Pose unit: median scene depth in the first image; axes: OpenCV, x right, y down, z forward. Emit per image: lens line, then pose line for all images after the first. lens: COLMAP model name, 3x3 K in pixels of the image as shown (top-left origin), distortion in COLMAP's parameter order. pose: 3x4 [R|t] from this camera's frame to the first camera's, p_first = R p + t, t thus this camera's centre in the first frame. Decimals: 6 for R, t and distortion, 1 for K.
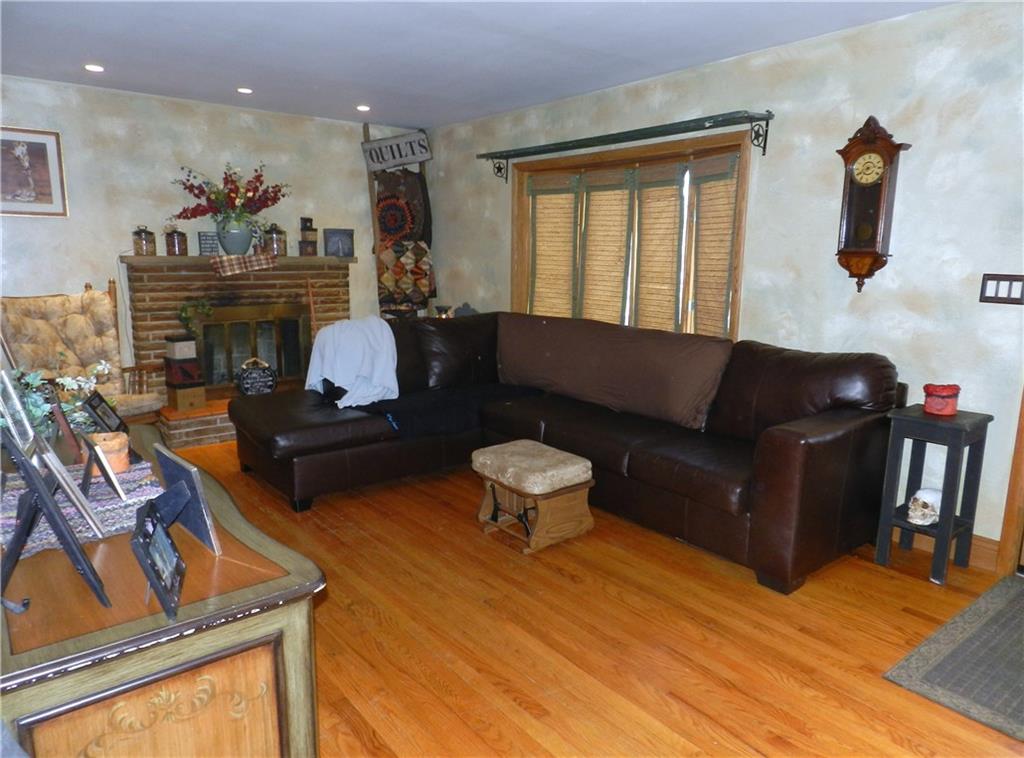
lens RADIAL K [[689.5, 0, 512.0], [0, 689.5, 379.0], [0, 0, 1]] dist [0.005858, -0.000911]
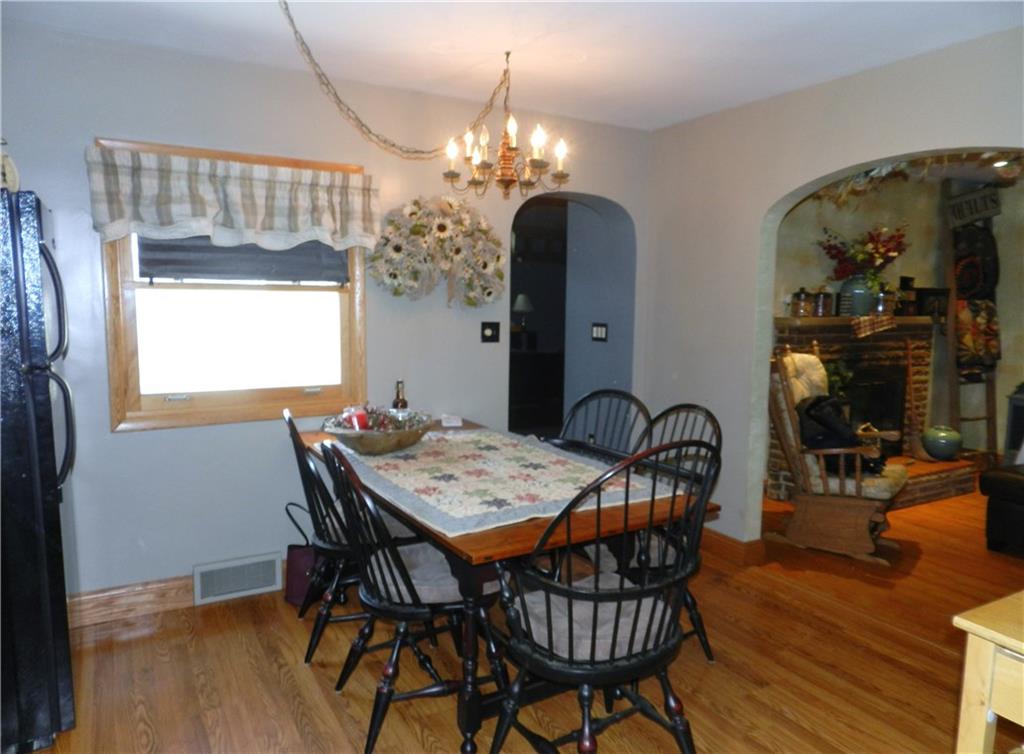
lens RADIAL K [[689.5, 0, 512.0], [0, 689.5, 377.0], [0, 0, 1]] dist [0.005858, -0.000911]
pose [[0.987793, 0.011355, -0.155359, -0.650912], [-0.023962, 0.996545, -0.079518, -0.005877], [0.153919, 0.082270, 0.984652, -0.014459]]
